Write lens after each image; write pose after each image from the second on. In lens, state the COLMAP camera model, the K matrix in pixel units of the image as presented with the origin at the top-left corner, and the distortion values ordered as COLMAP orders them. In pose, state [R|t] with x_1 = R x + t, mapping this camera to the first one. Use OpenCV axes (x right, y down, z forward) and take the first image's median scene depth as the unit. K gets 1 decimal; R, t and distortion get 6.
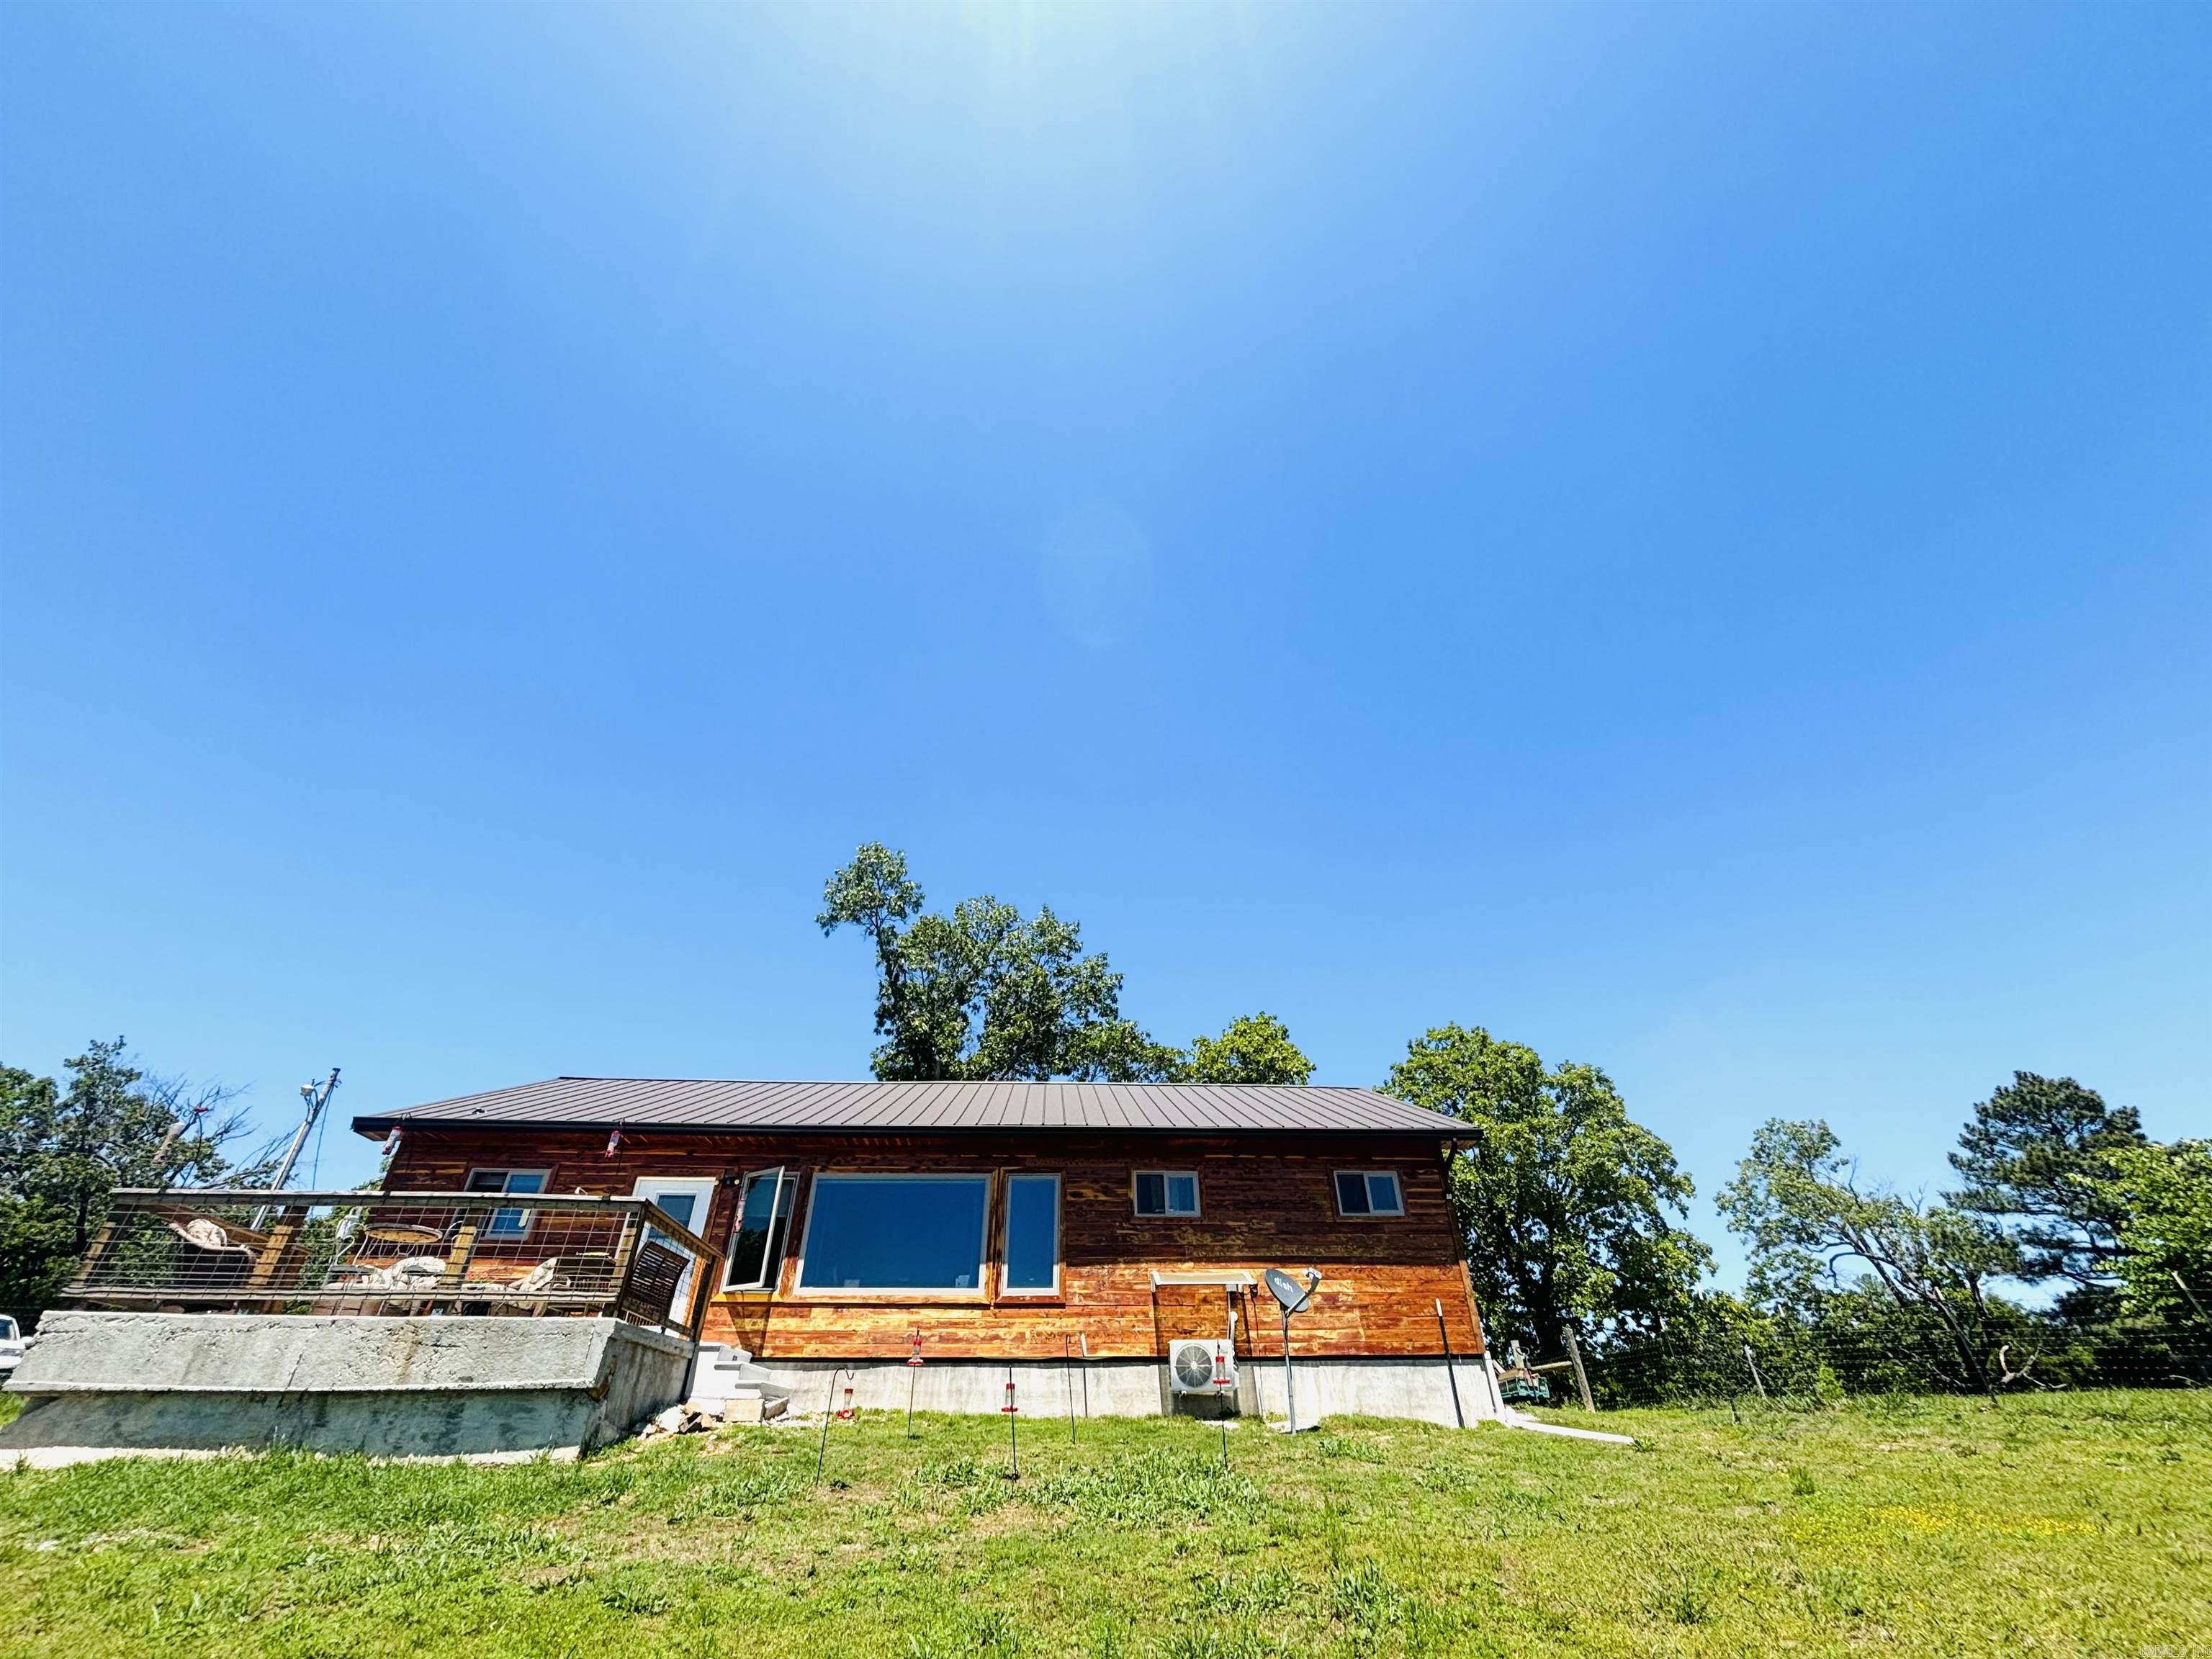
lens RADIAL K [[947.3, 0, 1107.5], [0, 947.3, 799.7], [0, 0, 1]] dist [-0.006507, 0.000422]
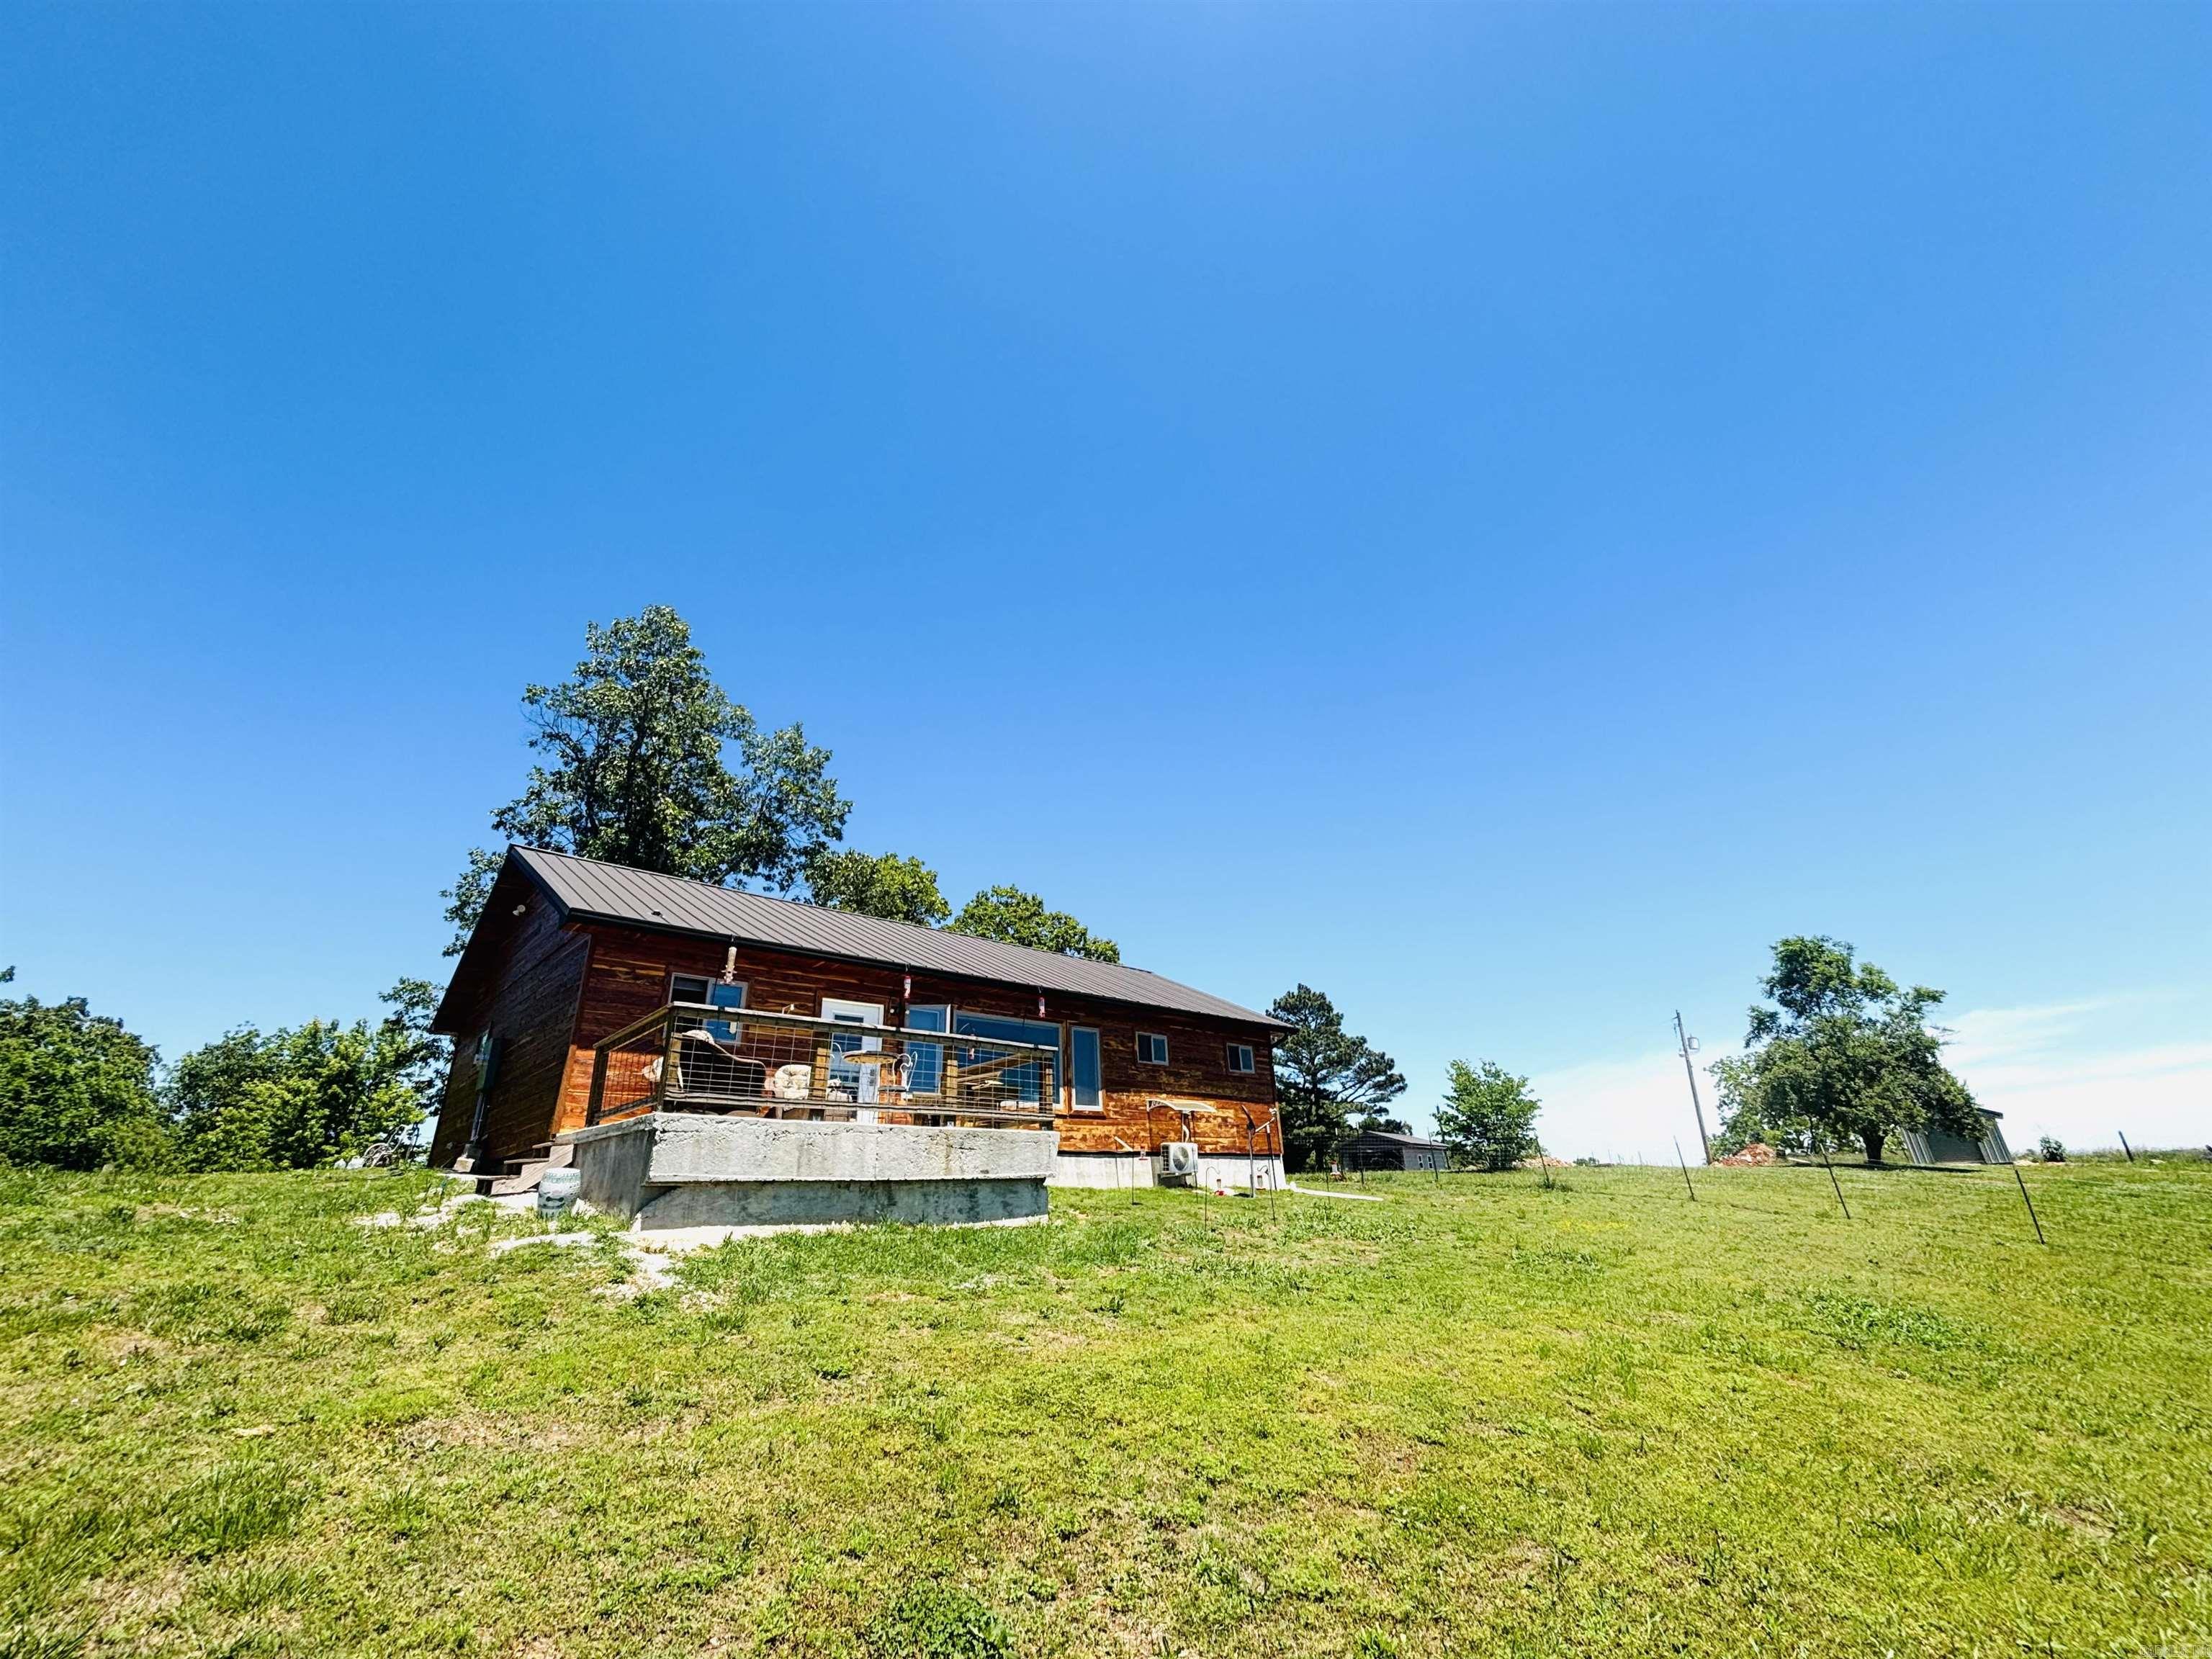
lens RADIAL K [[907.9, 0, 1099.2], [0, 907.9, 833.7], [0, 0, 1]] dist [0.002011, 0.001120]
pose [[0.787677, 0.222802, 0.574390, -0.937700], [-0.346856, 0.930895, 0.114565, -0.024416], [-0.509172, -0.289471, 0.810525, 0.006634]]
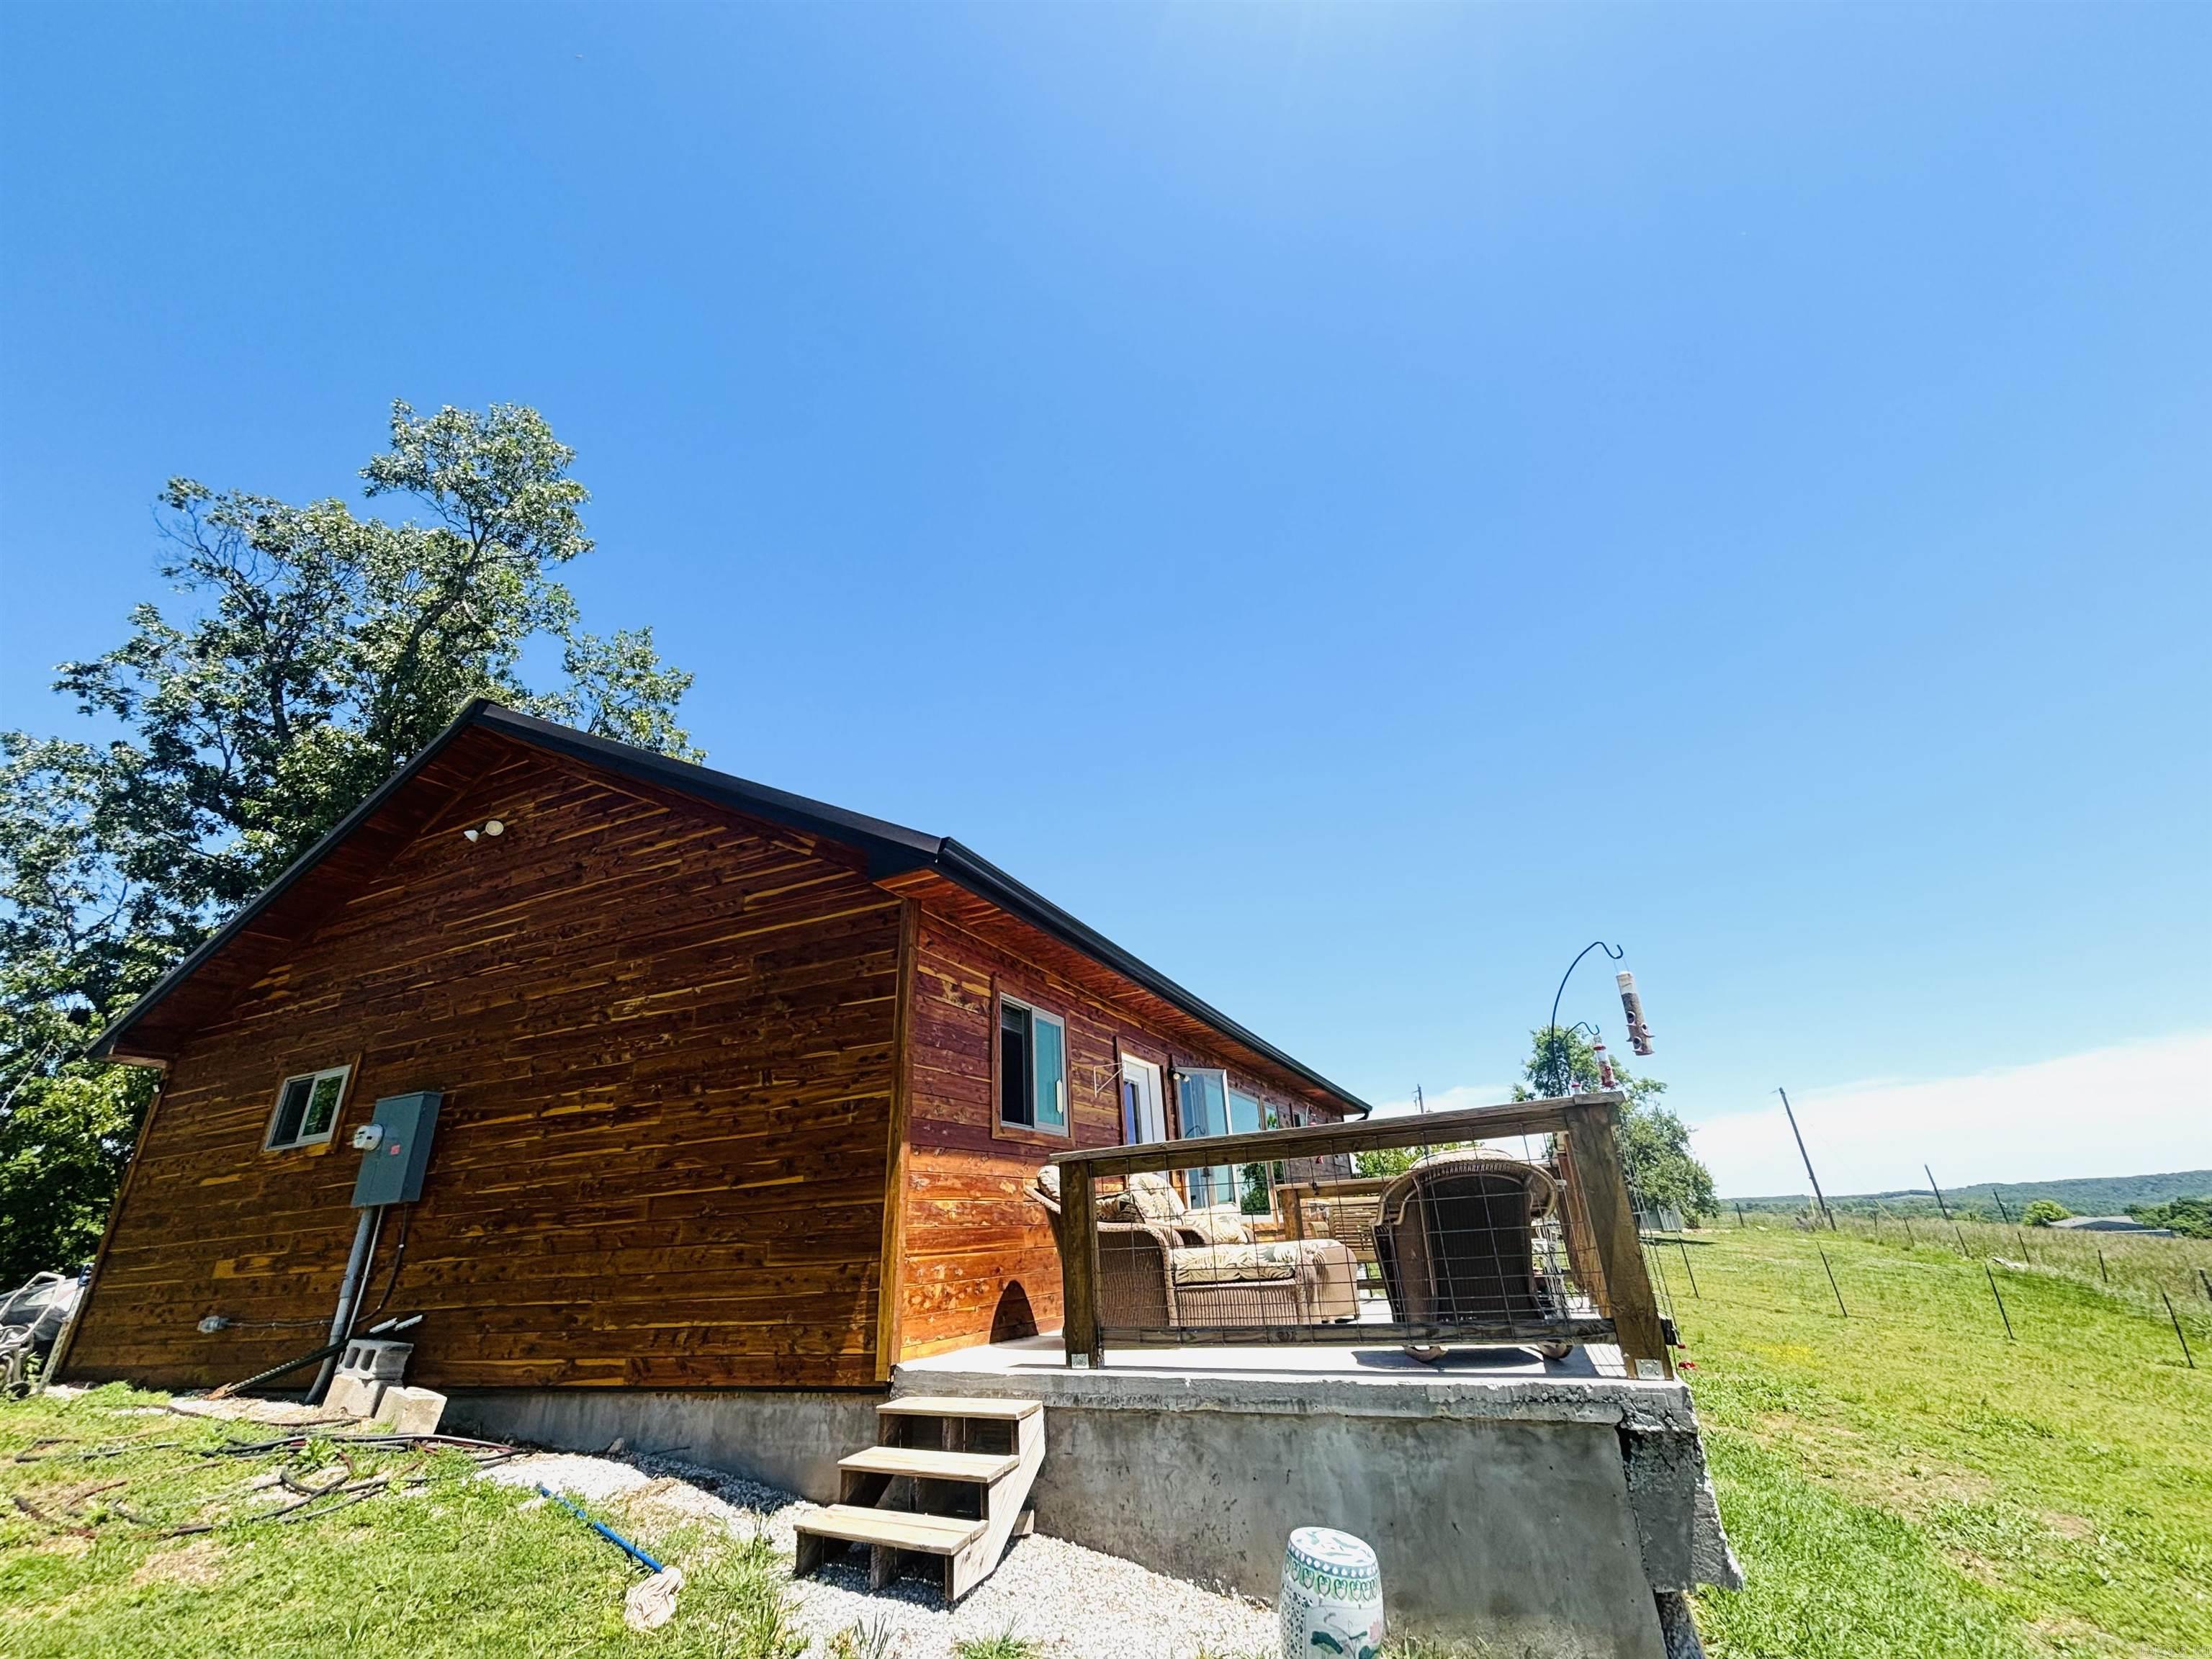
lens RADIAL K [[892.7, 0, 1101.5], [0, 892.7, 828.7], [0, 0, 1]] dist [0.001781, -0.000121]
pose [[0.472443, 0.354522, 0.806915, -1.116406], [-0.485930, 0.868586, -0.097108, 0.342966], [-0.735302, -0.346227, 0.582630, 0.720872]]
